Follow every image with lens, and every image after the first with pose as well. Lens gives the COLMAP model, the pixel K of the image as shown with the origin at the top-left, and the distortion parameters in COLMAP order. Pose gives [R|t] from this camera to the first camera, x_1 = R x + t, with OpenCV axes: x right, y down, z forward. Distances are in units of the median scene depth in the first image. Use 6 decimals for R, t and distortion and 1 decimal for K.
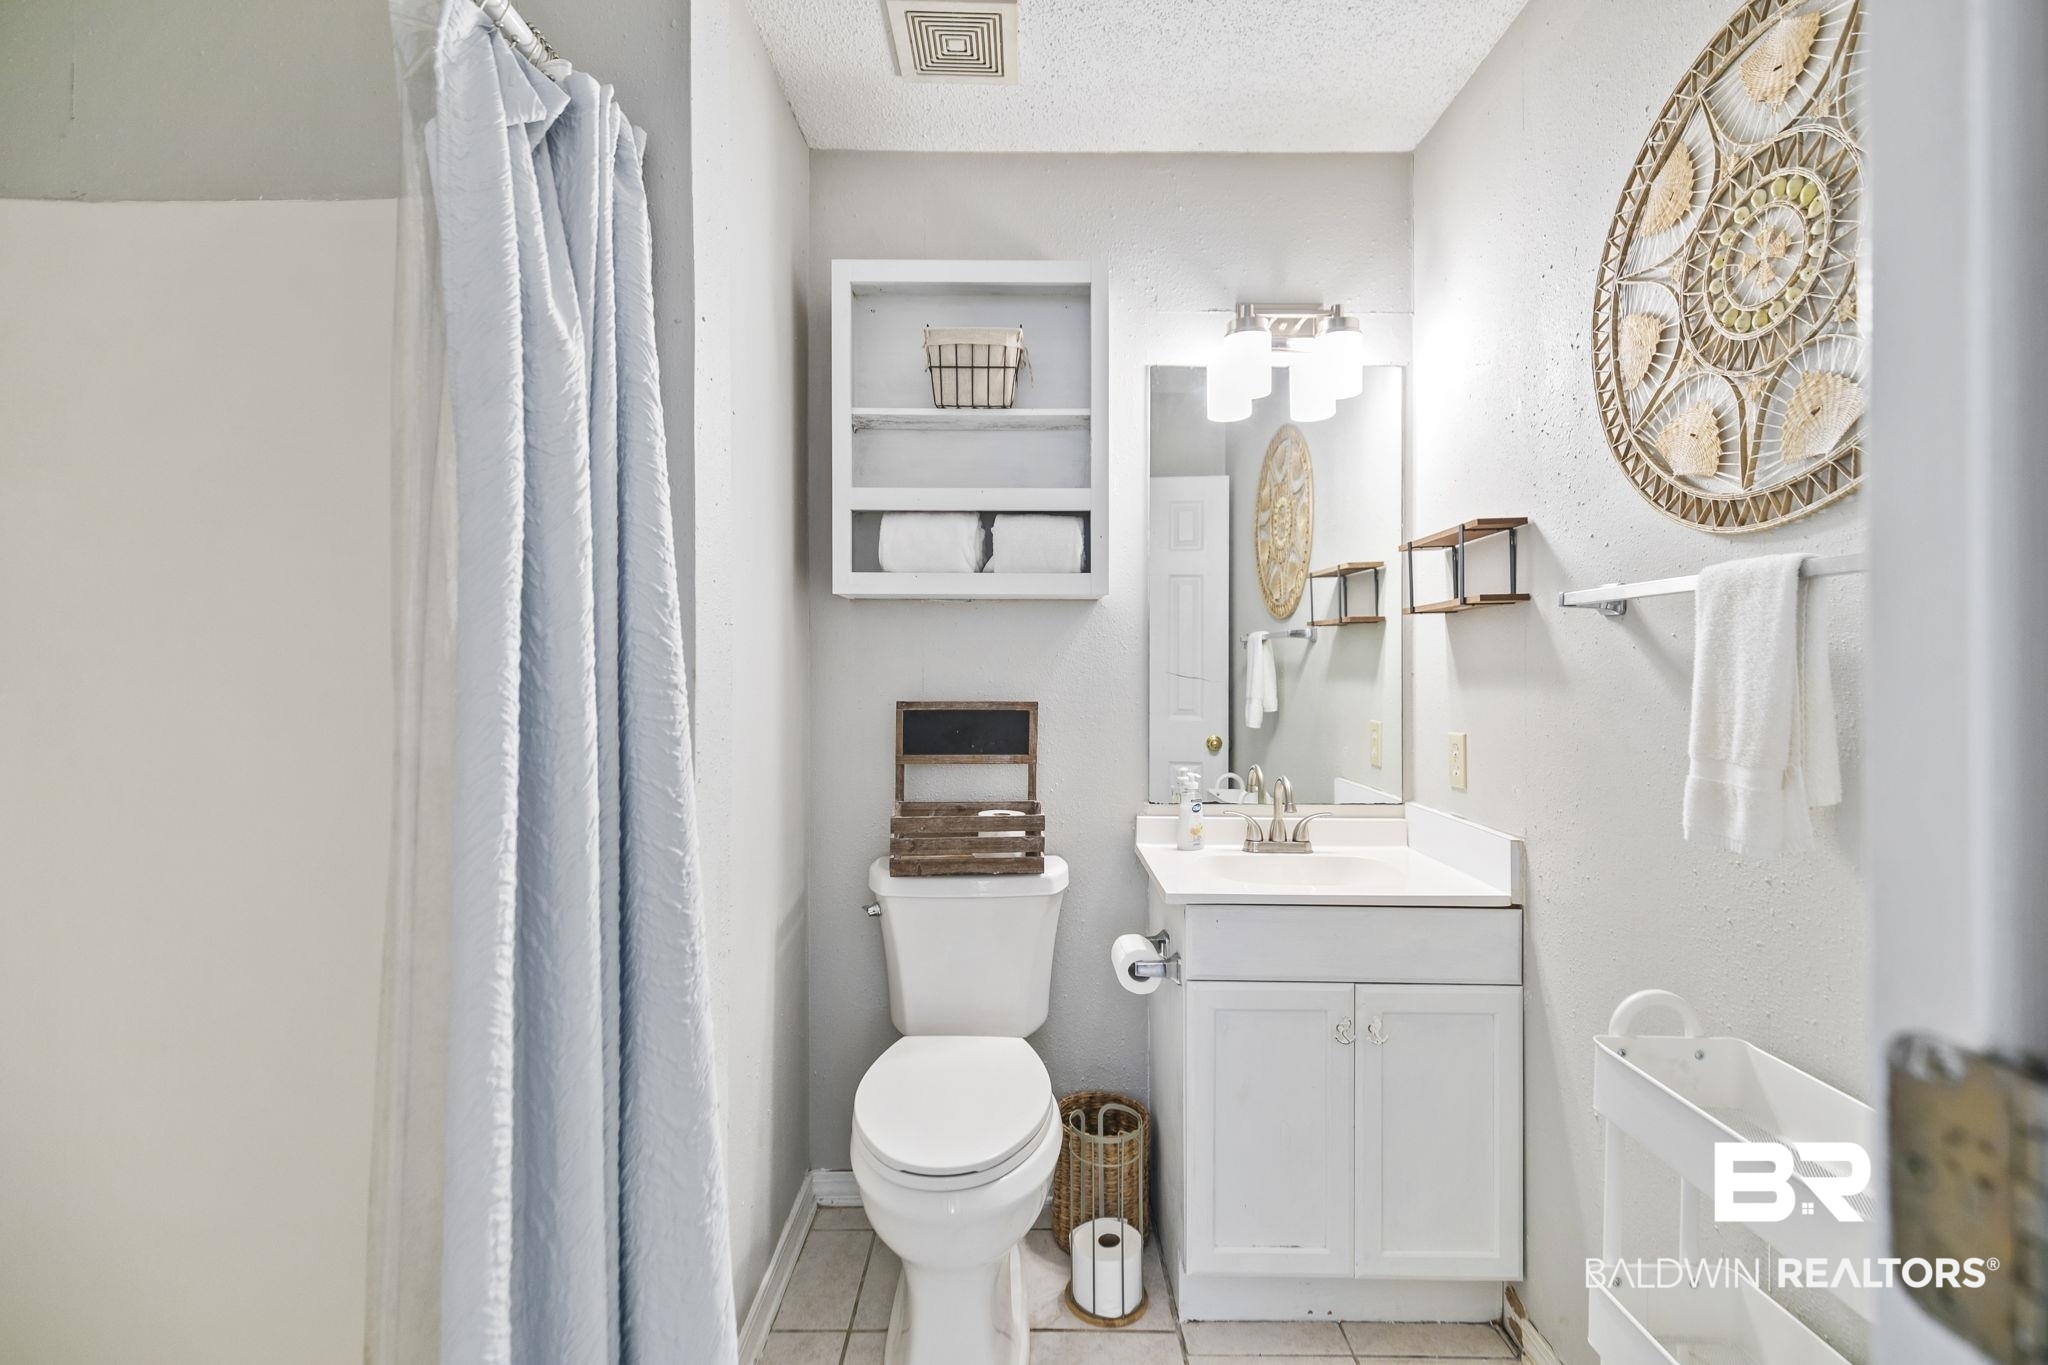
lens RADIAL K [[920.9, 0, 1020.7], [0, 920.9, 685.8], [0, 0, 1]] dist [0.008236, 0.000023]
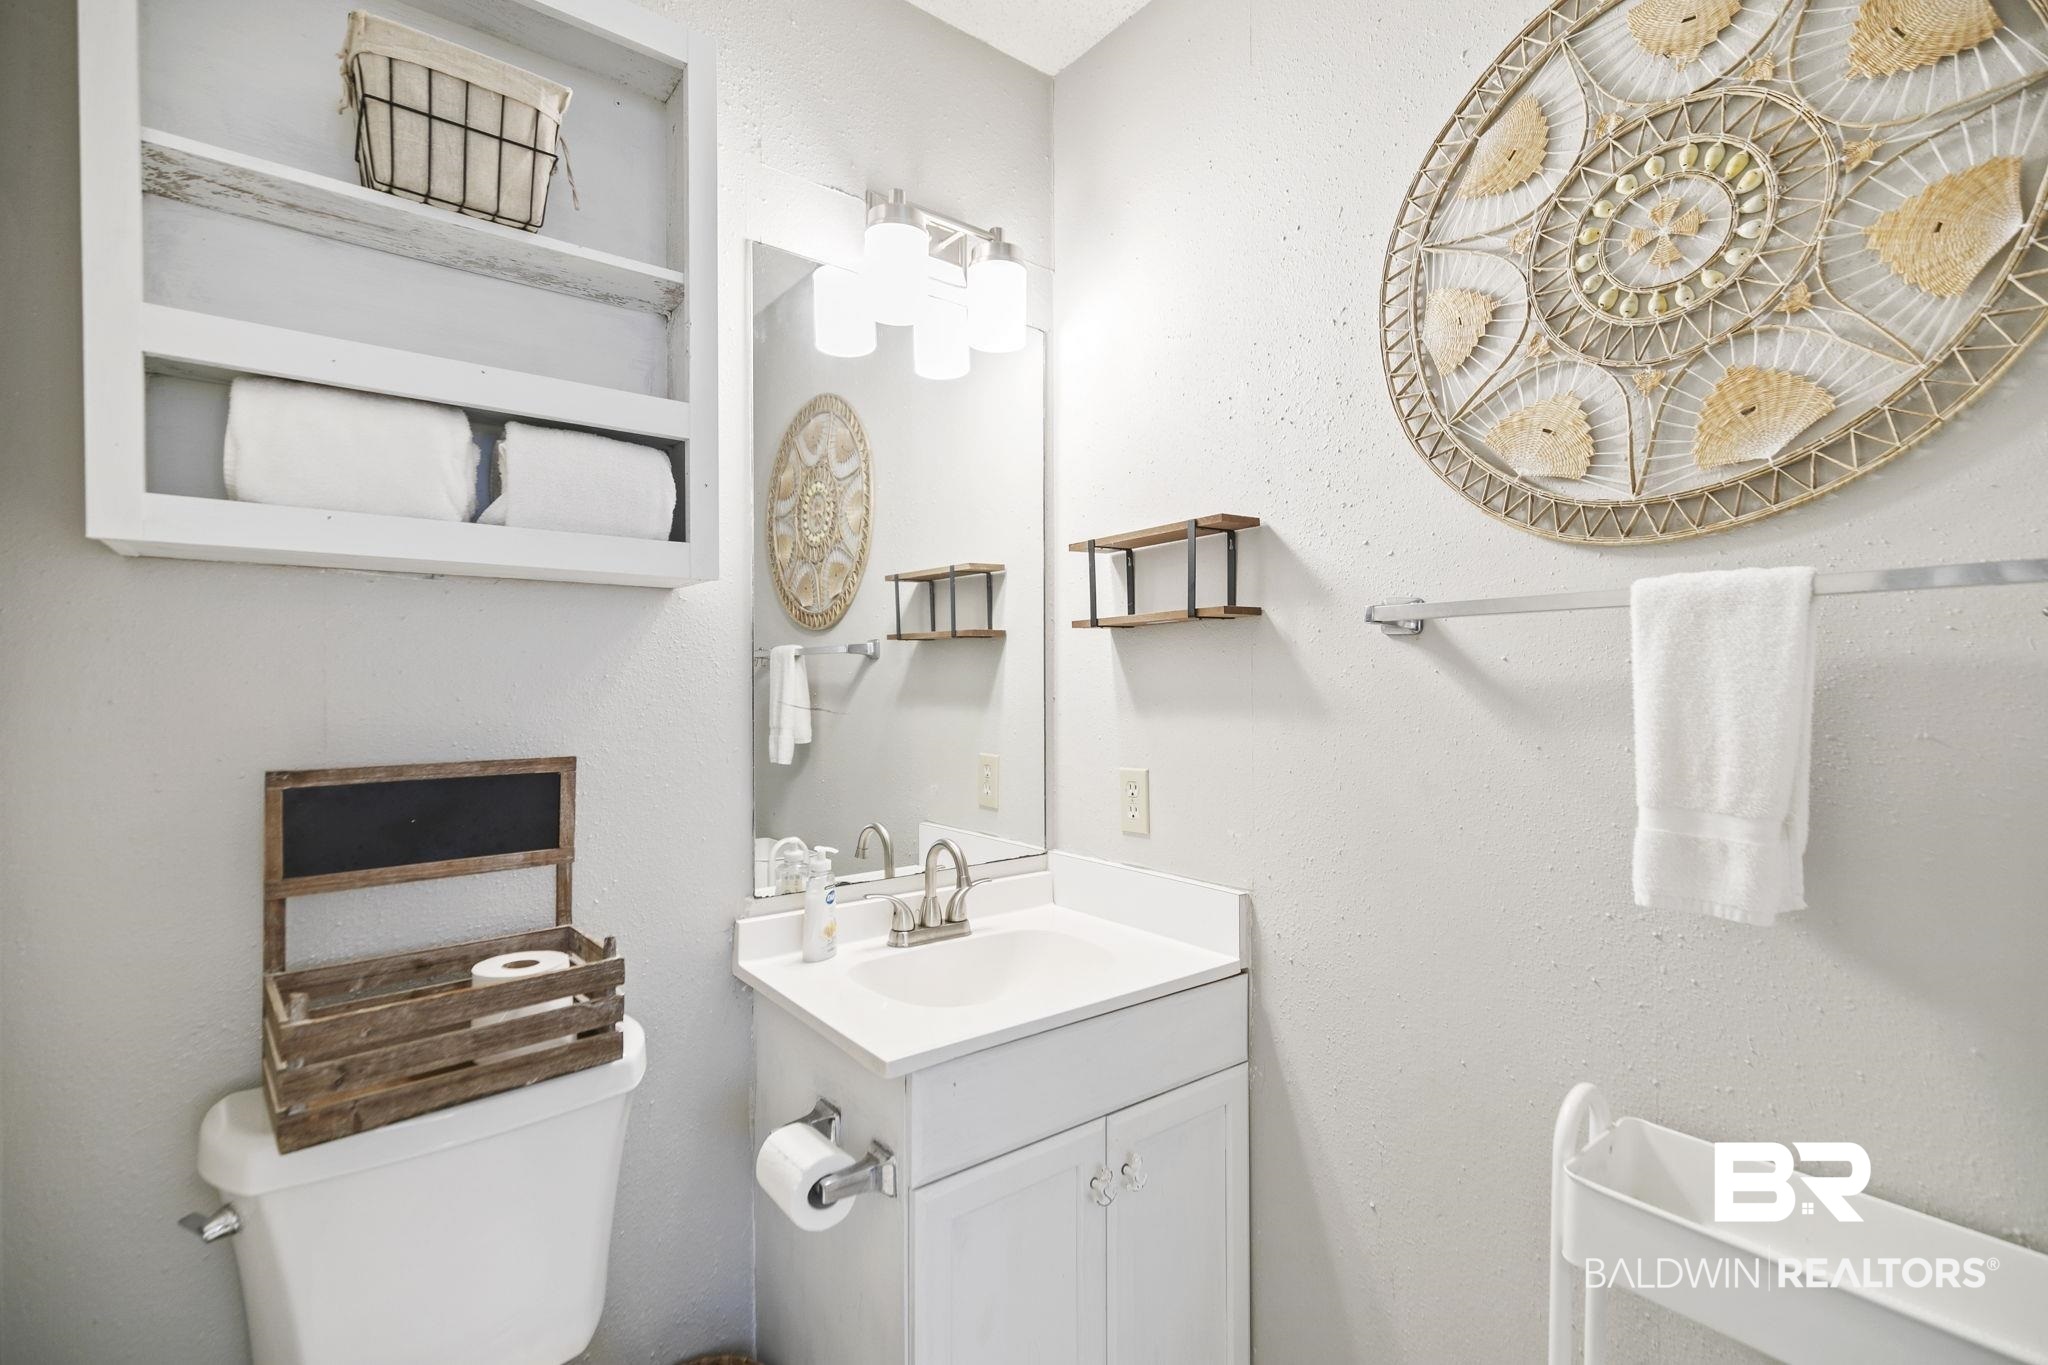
lens RADIAL K [[914.4, 0, 1020.3], [0, 914.4, 695.1], [0, 0, 1]] dist [0.003521, -0.000613]
pose [[0.786263, -0.012211, 0.617771, -0.131134], [0.016480, 0.999863, -0.001211, -0.017989], [-0.617672, 0.011133, 0.786357, 0.404223]]
